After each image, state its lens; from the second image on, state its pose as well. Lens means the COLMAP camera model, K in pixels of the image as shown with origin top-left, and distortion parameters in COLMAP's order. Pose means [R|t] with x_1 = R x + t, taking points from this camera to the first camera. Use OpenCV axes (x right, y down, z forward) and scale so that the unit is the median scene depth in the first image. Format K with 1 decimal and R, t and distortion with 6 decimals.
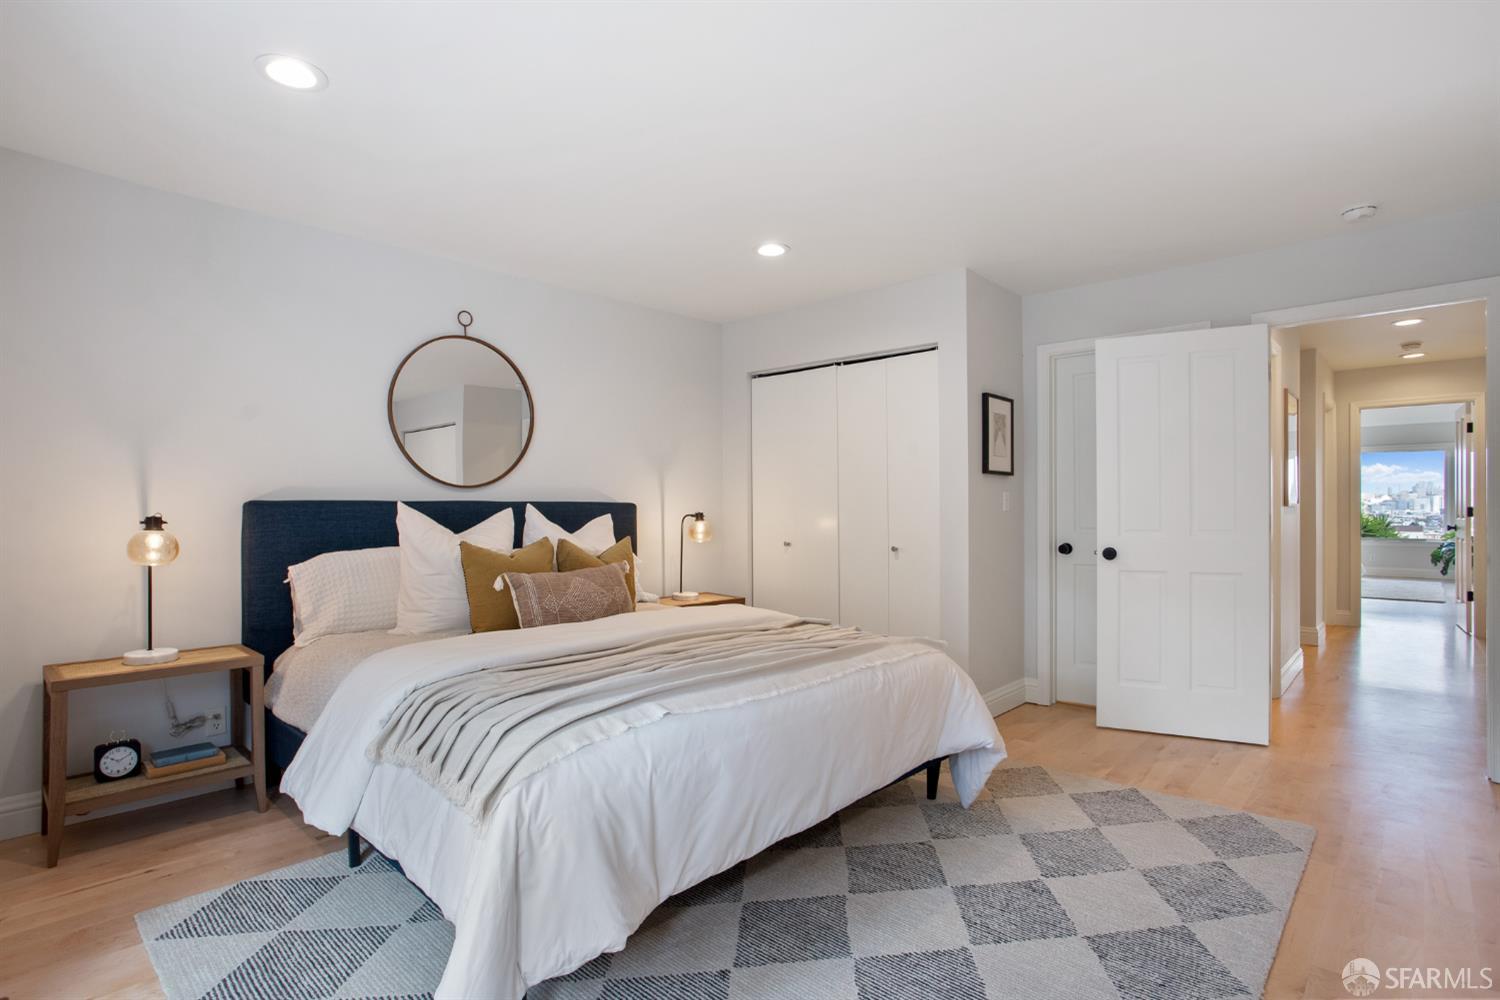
lens RADIAL K [[742.6, 0, 732.5], [0, 742.6, 518.1], [0, 0, 1]] dist [-0.057300, 0.024352]
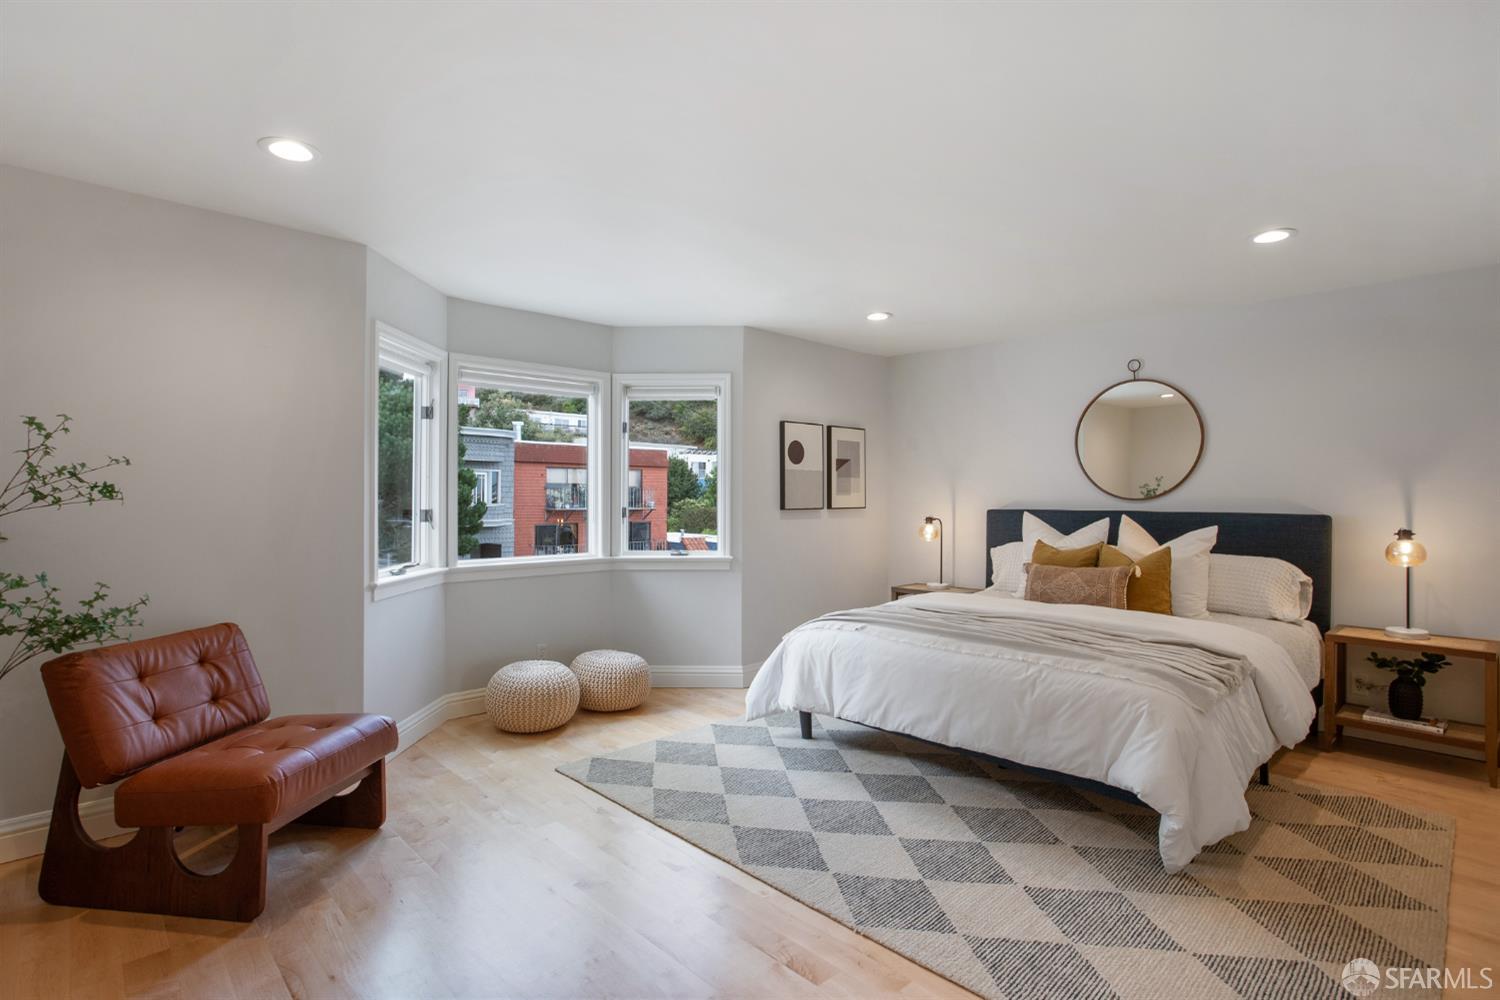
lens RADIAL K [[742.6, 0, 737.5], [0, 742.6, 497.2], [0, 0, 1]] dist [-0.057300, 0.024352]
pose [[-0.049126, 0.007186, -0.998767, 1.152483], [-0.018475, 0.999796, 0.008102, -0.054221], [0.998622, 0.018850, -0.048984, 0.484920]]
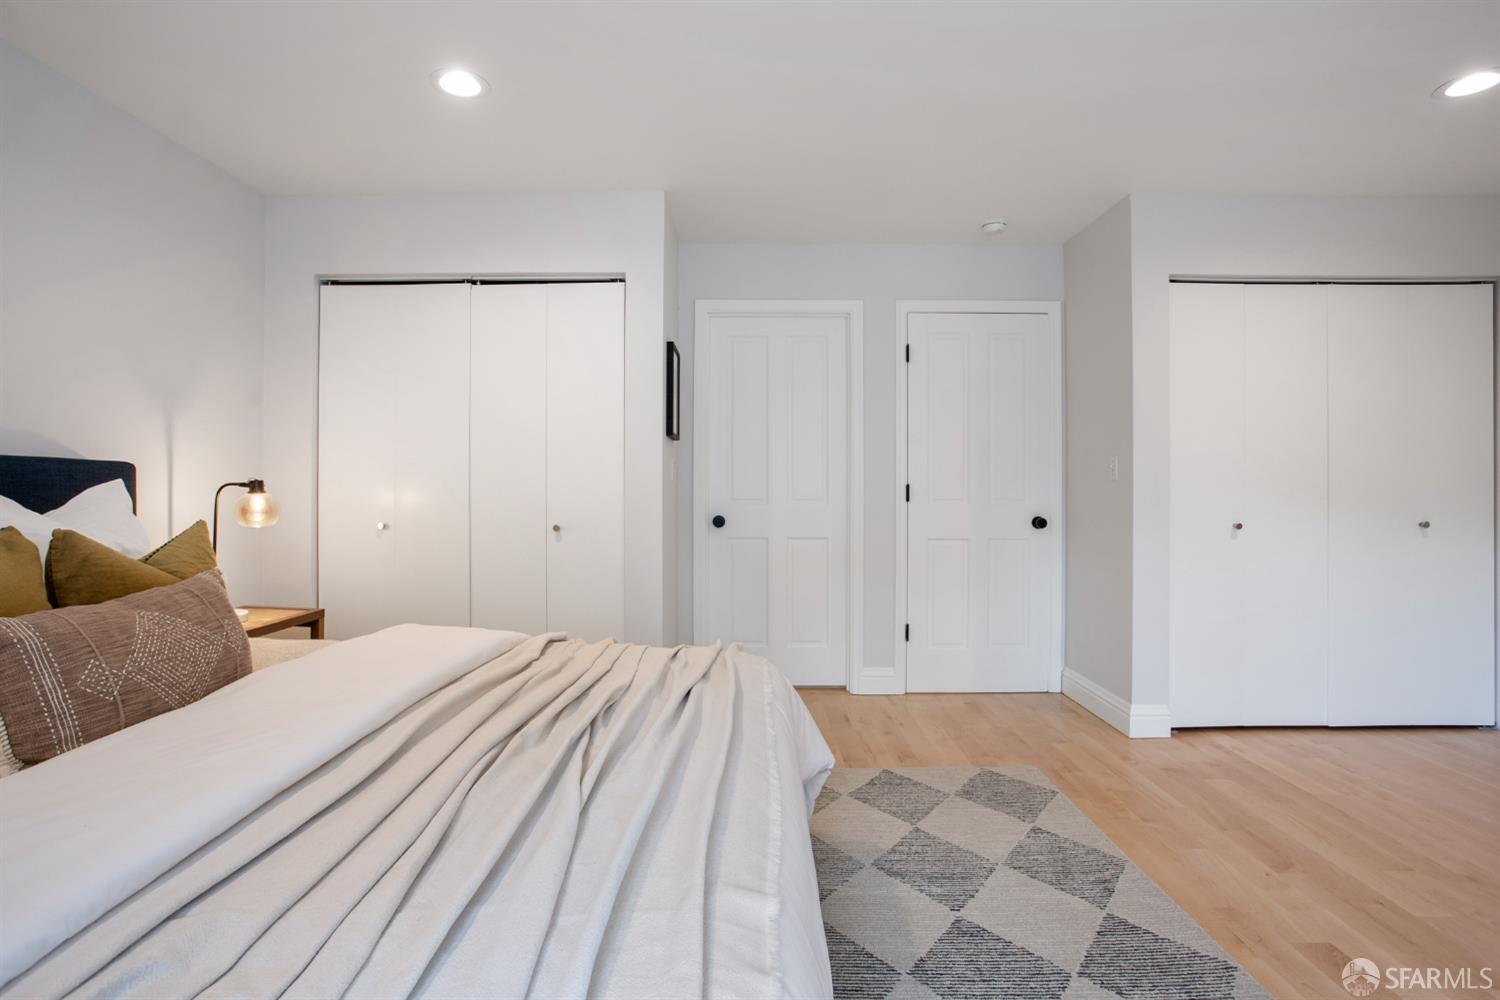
lens RADIAL K [[742.6, 0, 731.0], [0, 742.6, 485.5], [0, 0, 1]] dist [-0.057300, 0.024352]
pose [[0.731254, 0.004300, 0.682092, -0.255377], [0.006217, 0.999897, -0.012969, 0.011099], [-0.682077, 0.013724, 0.731152, 0.431980]]
